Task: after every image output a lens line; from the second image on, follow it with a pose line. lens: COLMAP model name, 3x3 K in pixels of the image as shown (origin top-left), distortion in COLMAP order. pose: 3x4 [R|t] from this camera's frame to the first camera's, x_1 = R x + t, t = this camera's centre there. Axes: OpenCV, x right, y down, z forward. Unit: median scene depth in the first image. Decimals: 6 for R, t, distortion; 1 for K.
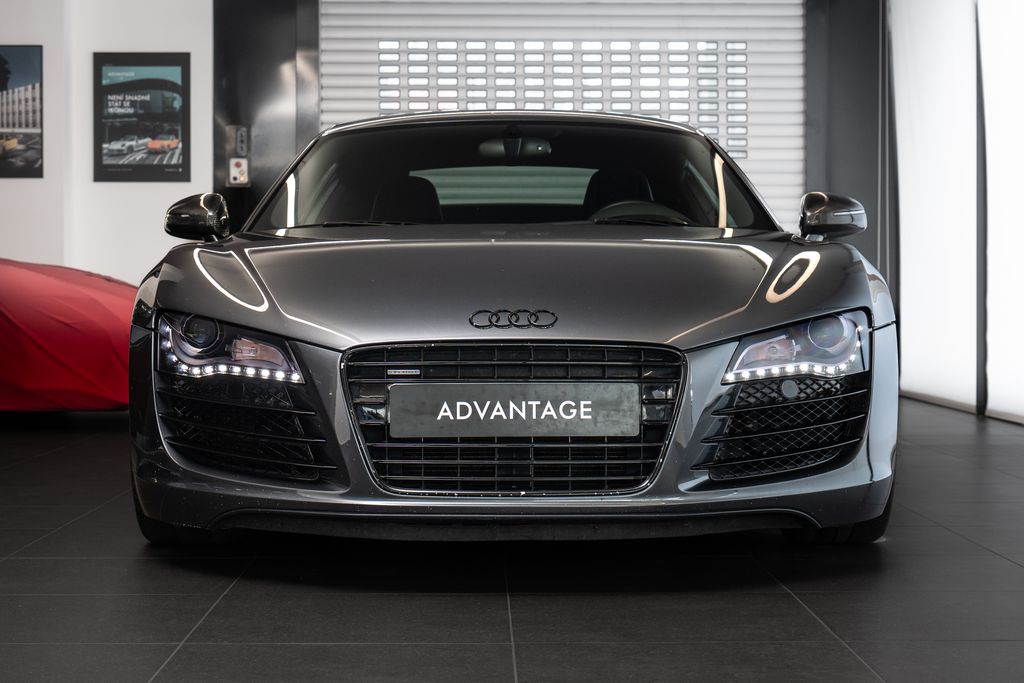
lens RADIAL K [[1958.9, 0, 512.0], [0, 1958.9, 341.5], [0, 0, 1]] dist [0.000056, -0.147939]
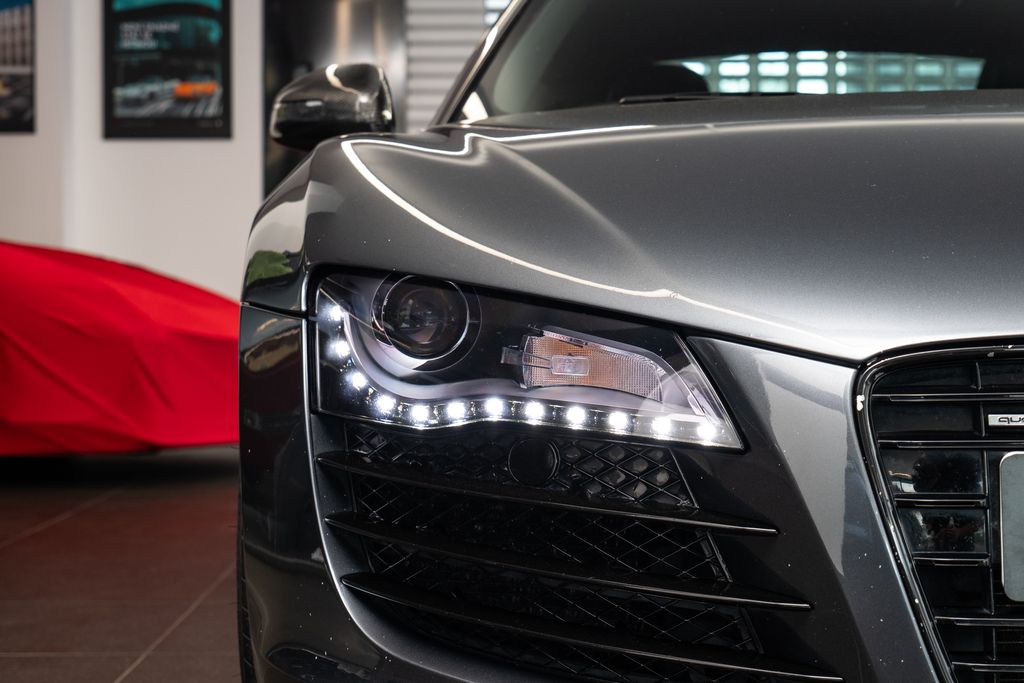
lens RADIAL K [[2058.5, 0, 512.0], [0, 2058.5, 341.5], [0, 0, 1]] dist [0.017133, -0.161803]
pose [[0.999967, -0.004171, -0.007030, -0.138178], [0.004126, 0.999971, -0.006412, 0.002877], [0.007056, 0.006383, 0.999955, 0.569088]]
